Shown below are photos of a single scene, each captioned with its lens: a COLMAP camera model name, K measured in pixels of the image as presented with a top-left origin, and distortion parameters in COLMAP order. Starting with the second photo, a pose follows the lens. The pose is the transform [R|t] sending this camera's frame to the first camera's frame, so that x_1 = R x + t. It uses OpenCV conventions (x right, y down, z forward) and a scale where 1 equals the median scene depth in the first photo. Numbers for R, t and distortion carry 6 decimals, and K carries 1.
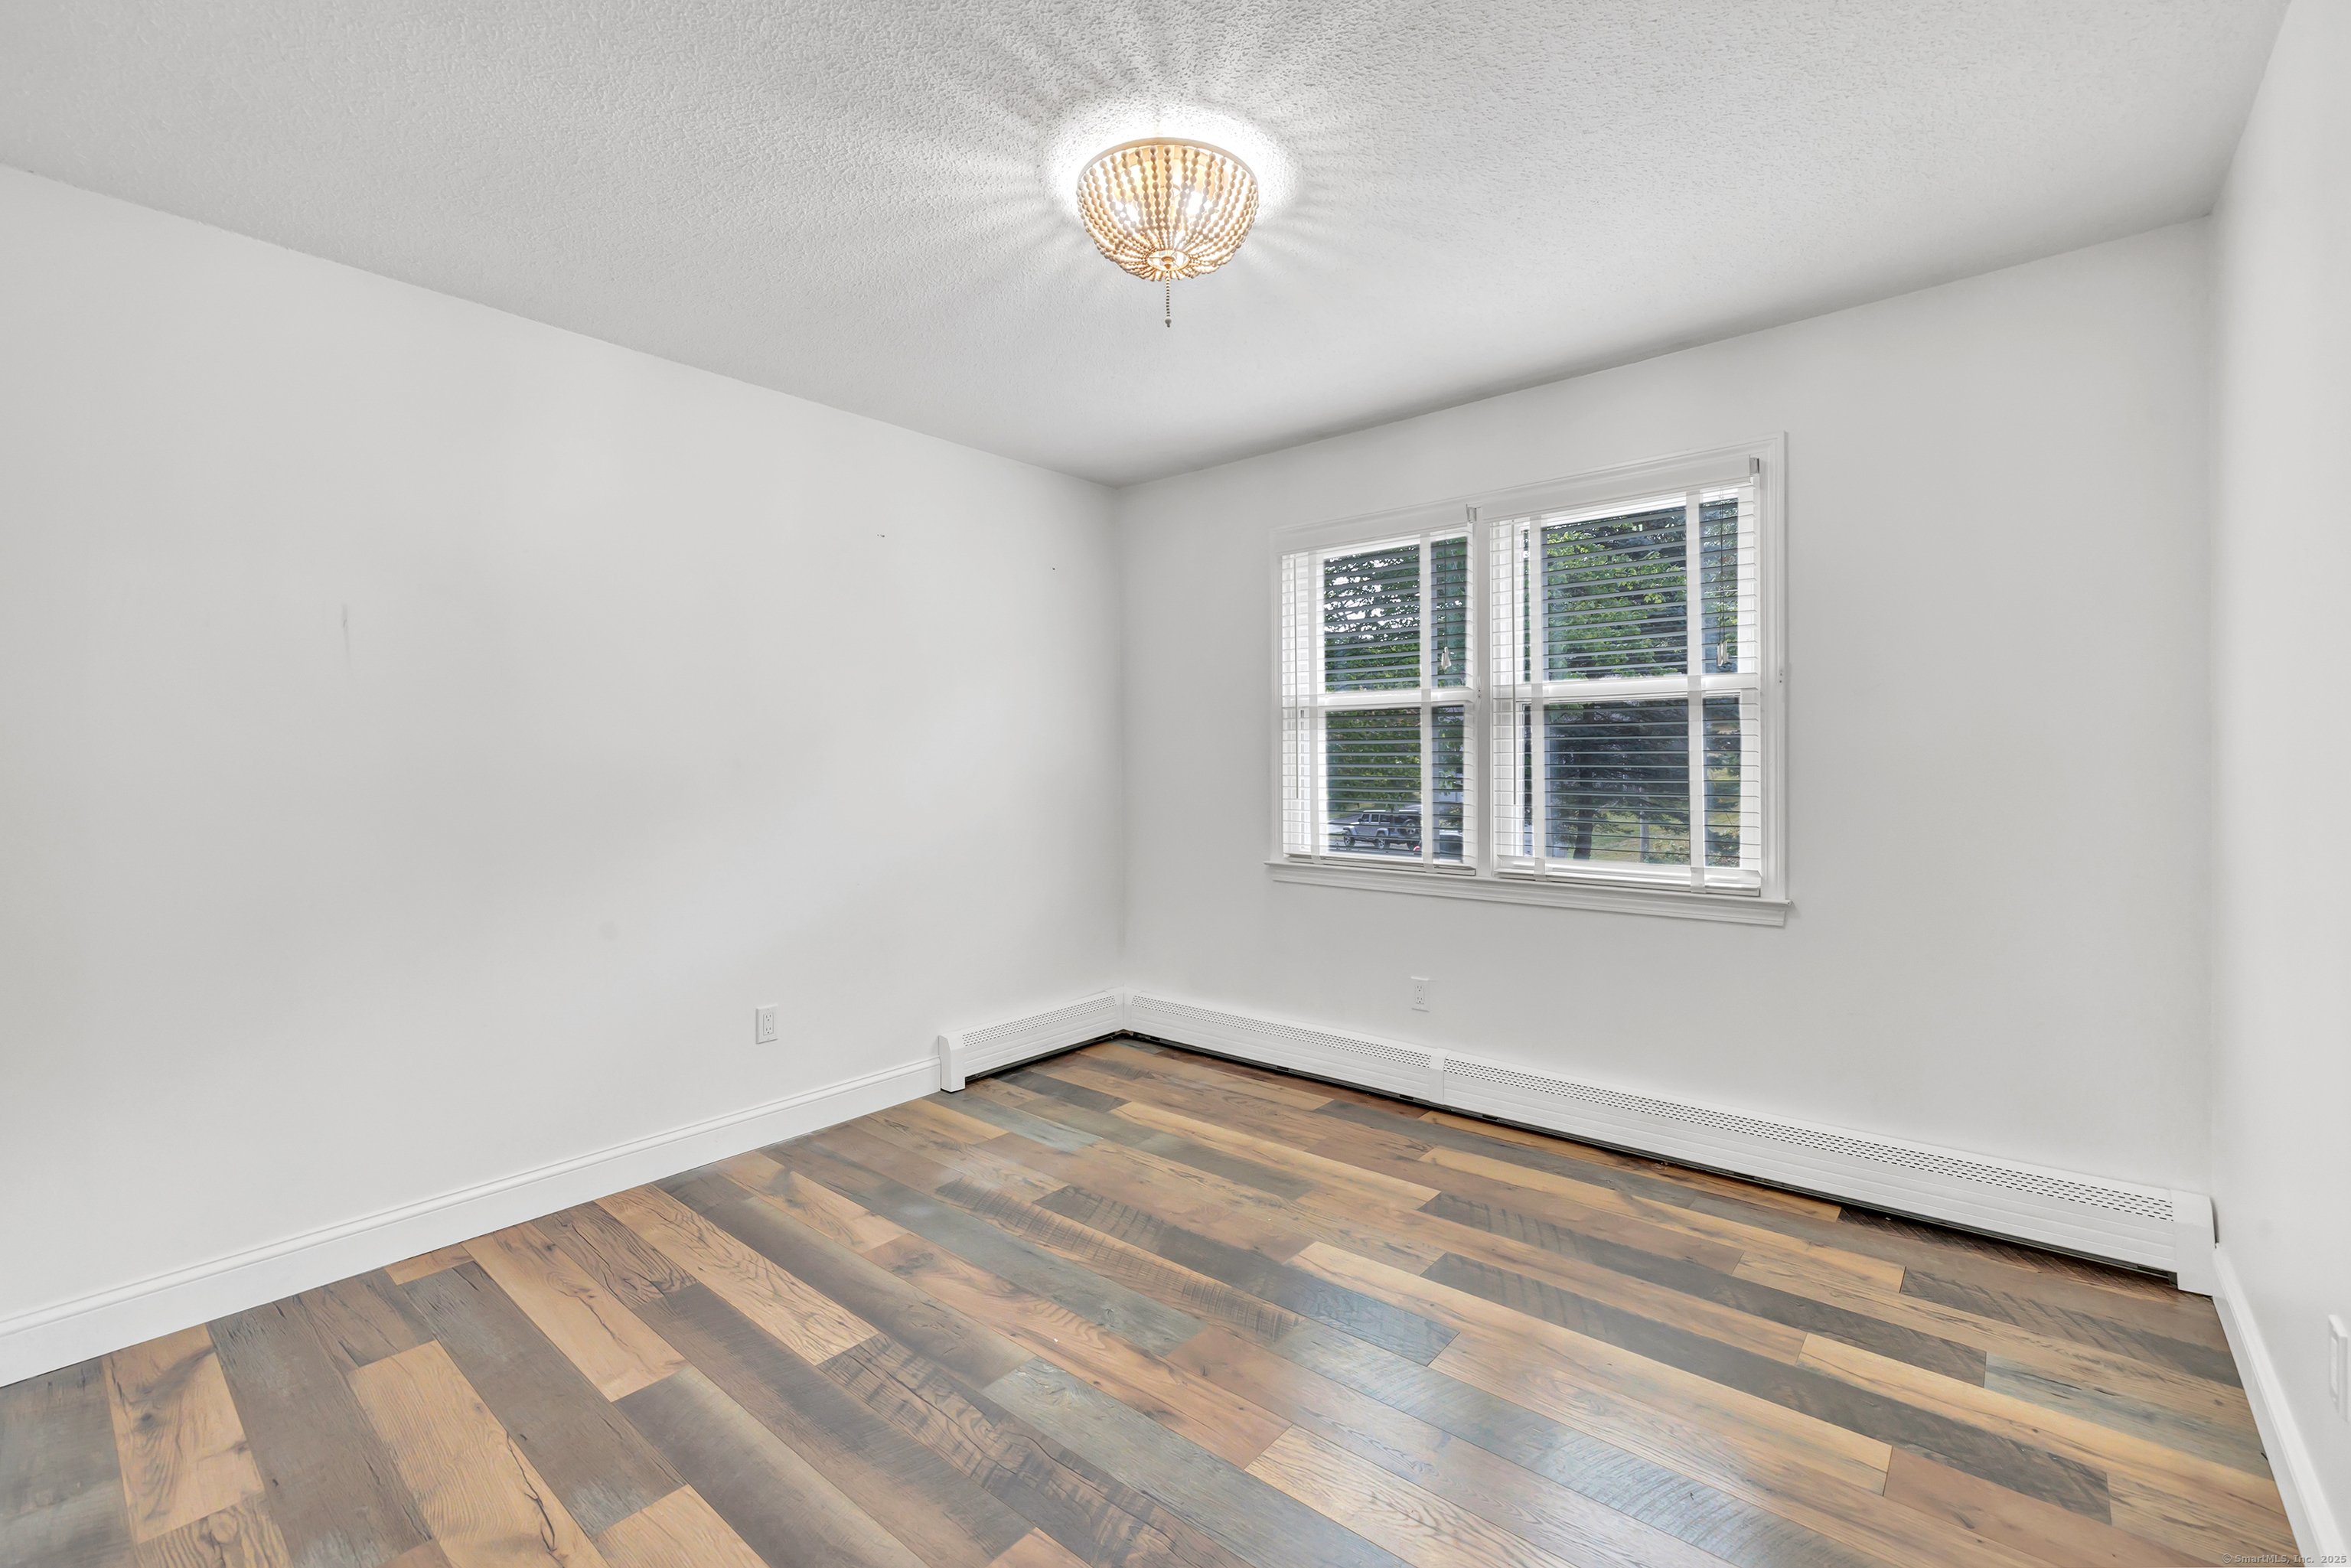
lens RADIAL K [[1021.1, 0, 1173.1], [0, 1021.1, 762.3], [0, 0, 1]] dist [0.001200, 0.000300]
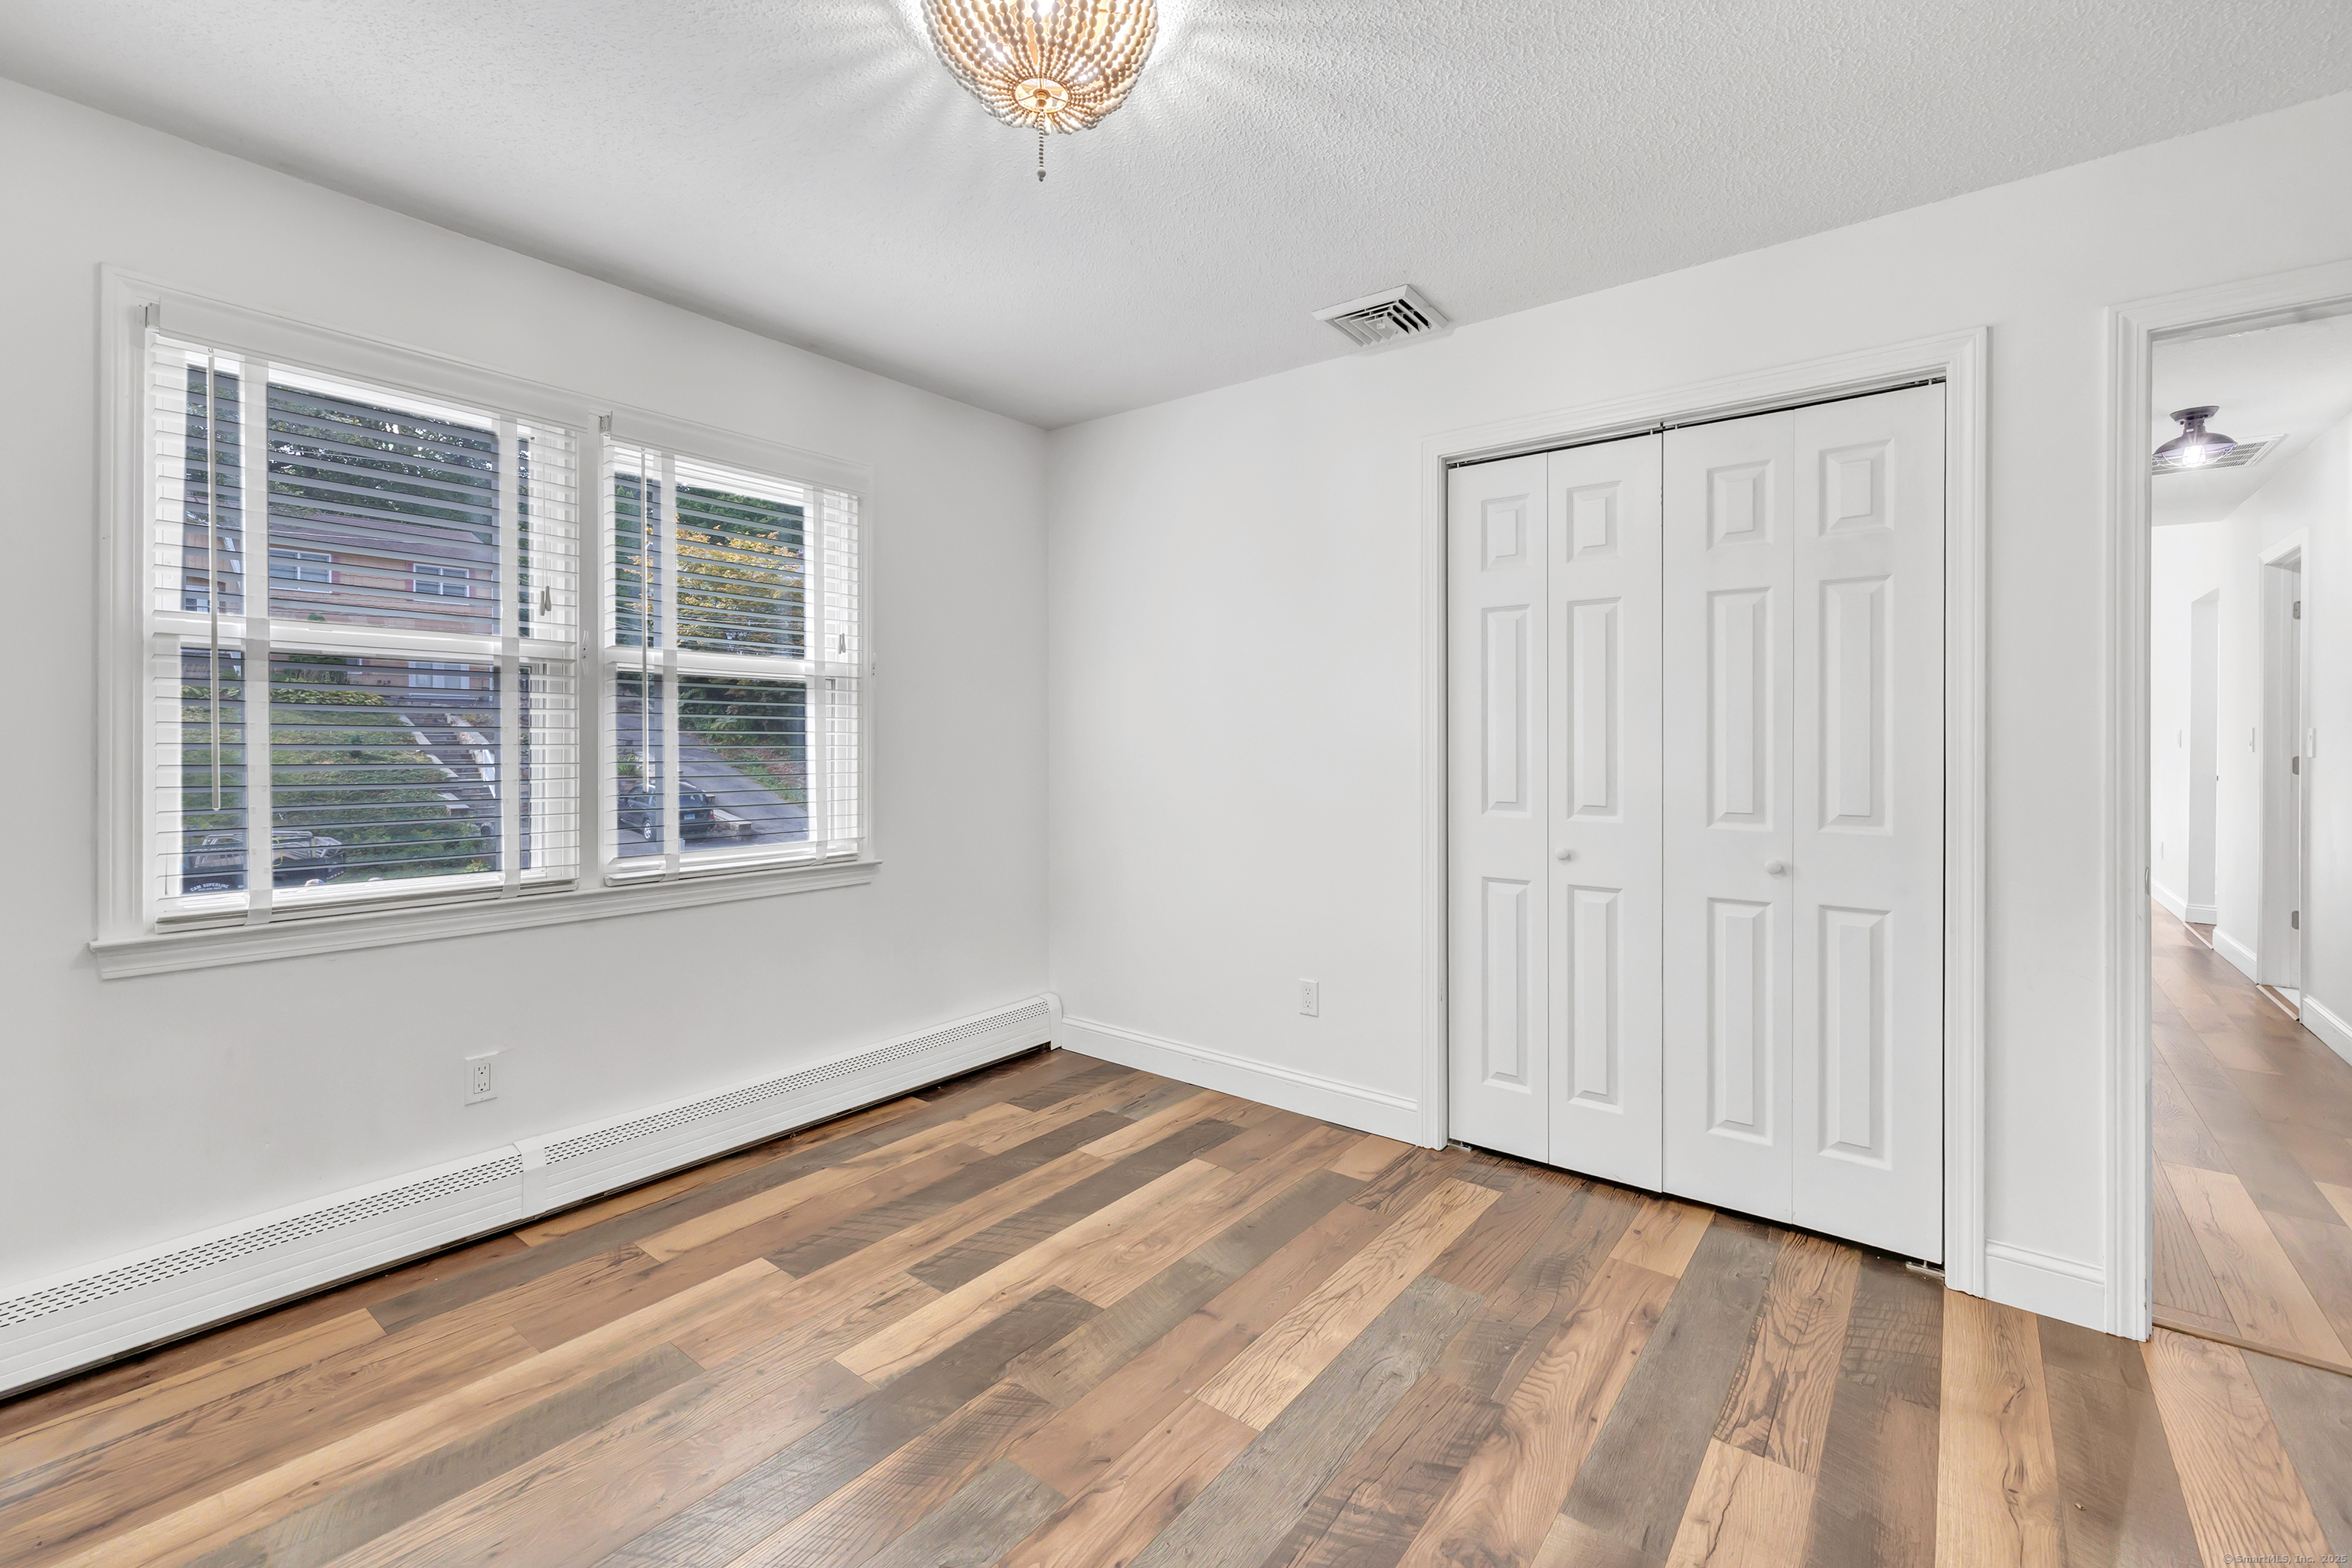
lens RADIAL K [[1021.5, 0, 1173.6], [0, 1021.5, 762.3], [0, 0, 1]] dist [0.001200, 0.000300]
pose [[-0.065222, -0.014171, 0.997770, -0.590724], [0.000078, 0.999899, 0.014206, 0.005794], [-0.997871, 0.001005, -0.065214, 0.728517]]
